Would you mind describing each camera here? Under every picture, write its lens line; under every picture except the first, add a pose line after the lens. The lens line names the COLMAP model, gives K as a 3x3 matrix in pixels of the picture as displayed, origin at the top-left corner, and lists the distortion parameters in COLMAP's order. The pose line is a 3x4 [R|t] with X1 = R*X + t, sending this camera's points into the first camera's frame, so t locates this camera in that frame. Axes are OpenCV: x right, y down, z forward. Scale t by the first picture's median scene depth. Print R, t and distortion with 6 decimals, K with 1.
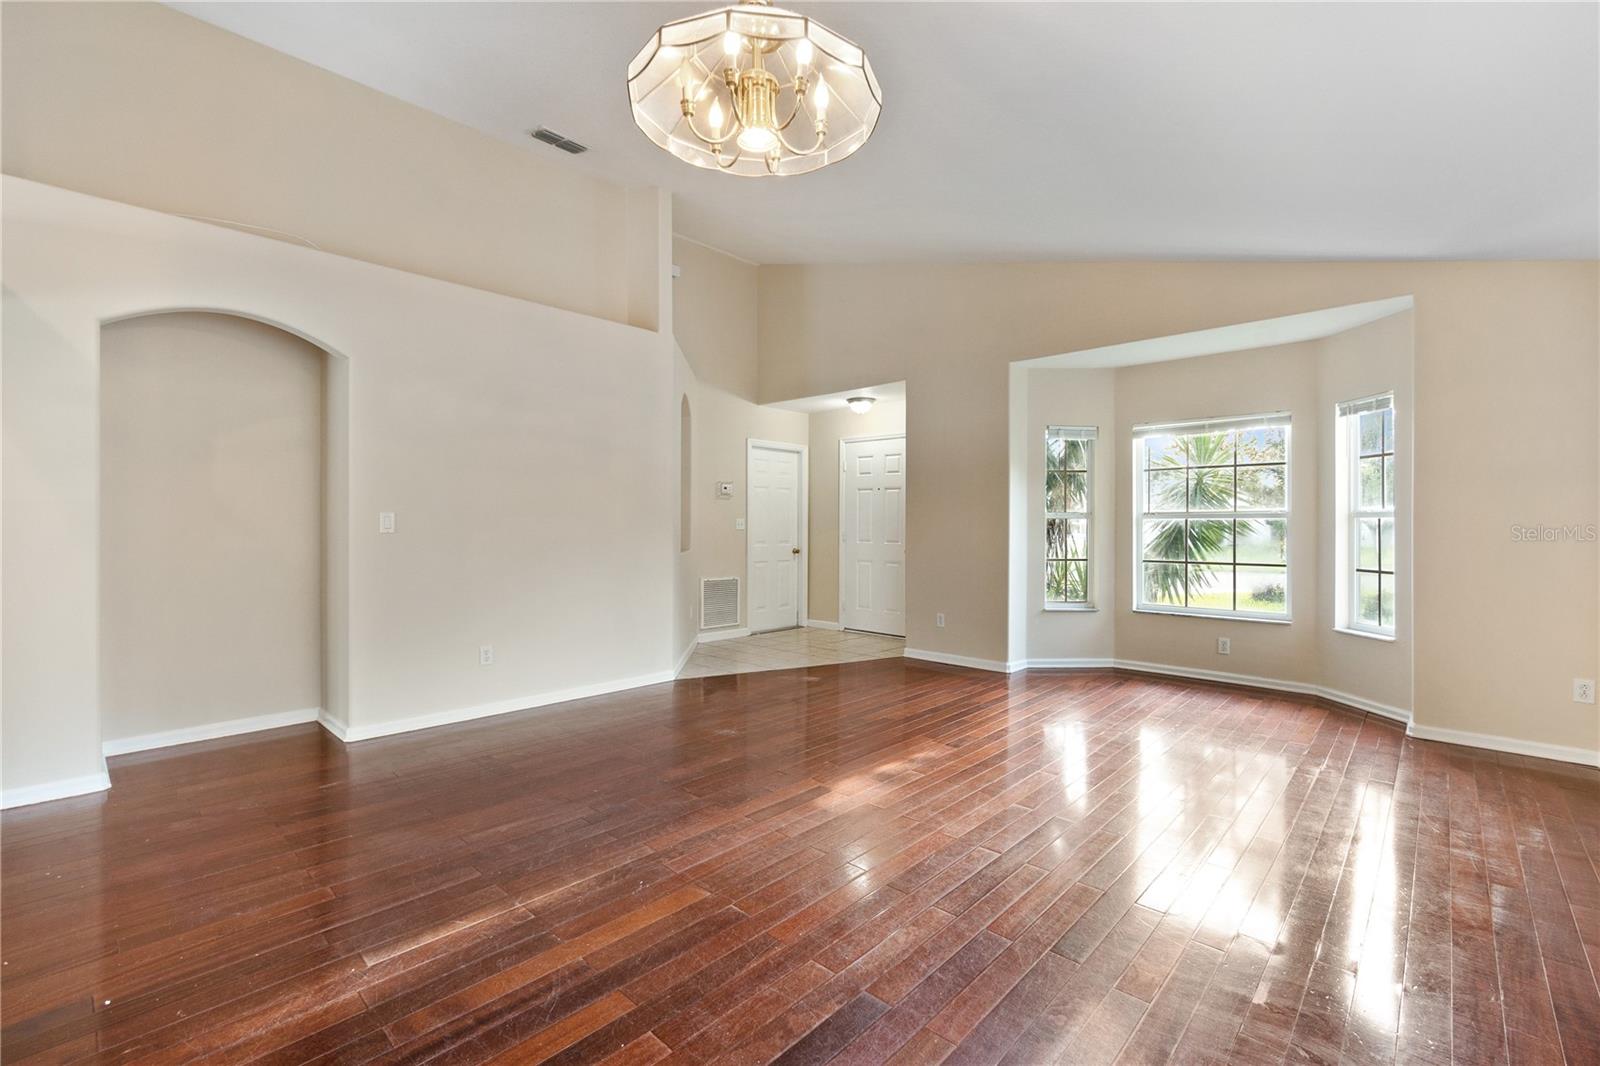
lens RADIAL K [[692.2, 0, 796.3], [0, 692.2, 525.7], [0, 0, 1]] dist [-0.010435, 0.004299]
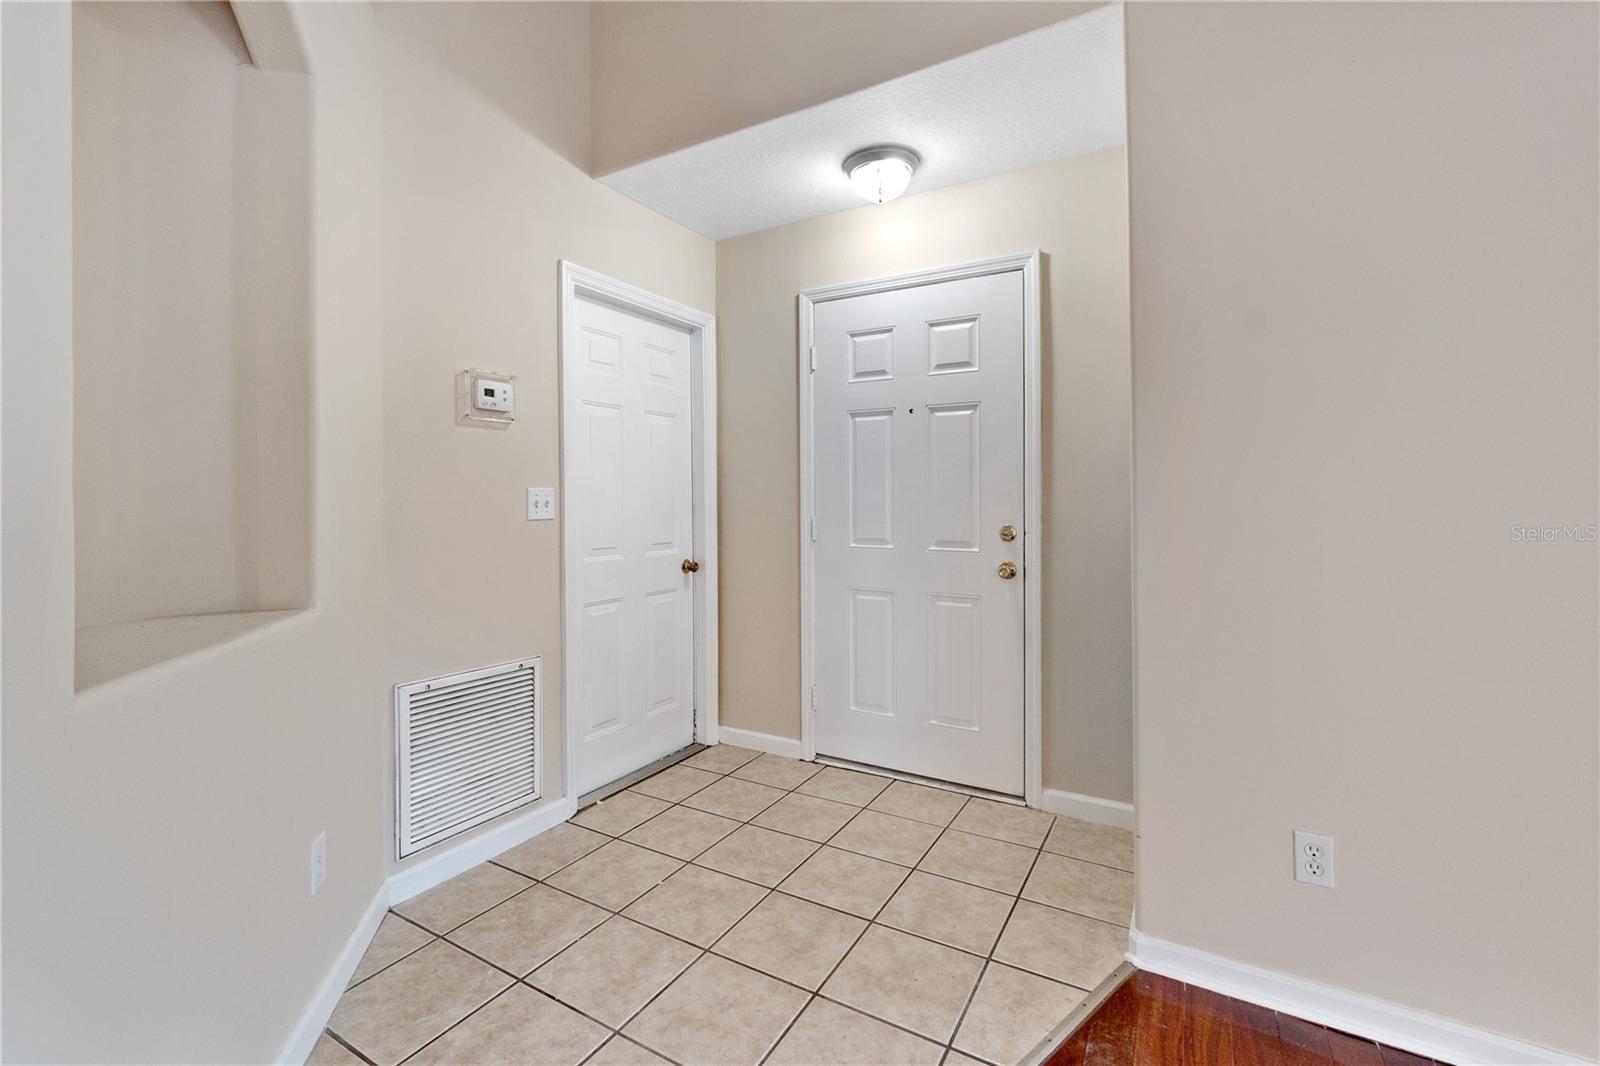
lens RADIAL K [[697.6, 0, 793.3], [0, 697.6, 495.0], [0, 0, 1]] dist [-0.010462, 0.006752]
pose [[0.974893, -0.009013, 0.222494, -0.036376], [0.010689, 0.999923, -0.006327, -0.002885], [-0.222419, 0.008547, 0.974914, 0.647568]]
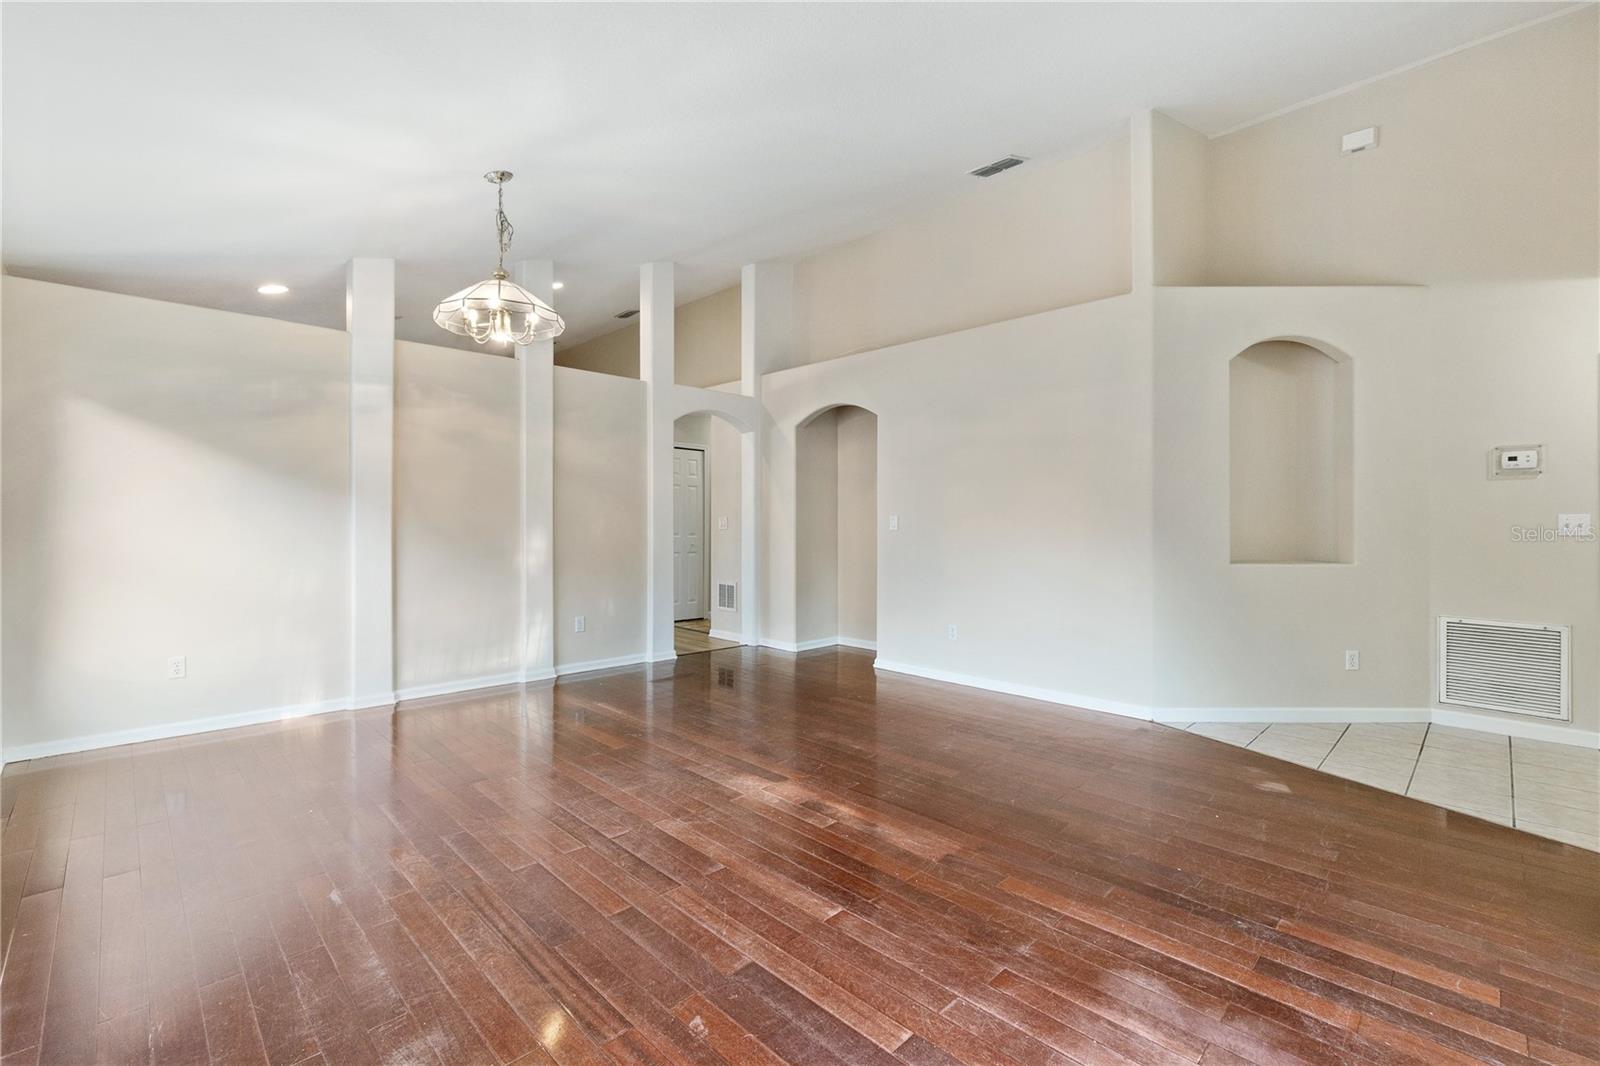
lens RADIAL K [[692.2, 0, 796.3], [0, 692.2, 525.7], [0, 0, 1]] dist [-0.010435, 0.004299]
pose [[-0.034354, -0.002534, -0.999407, 0.456857], [-0.004977, 0.999985, -0.002364, 0.002351], [0.999397, 0.004893, -0.034366, 0.452196]]
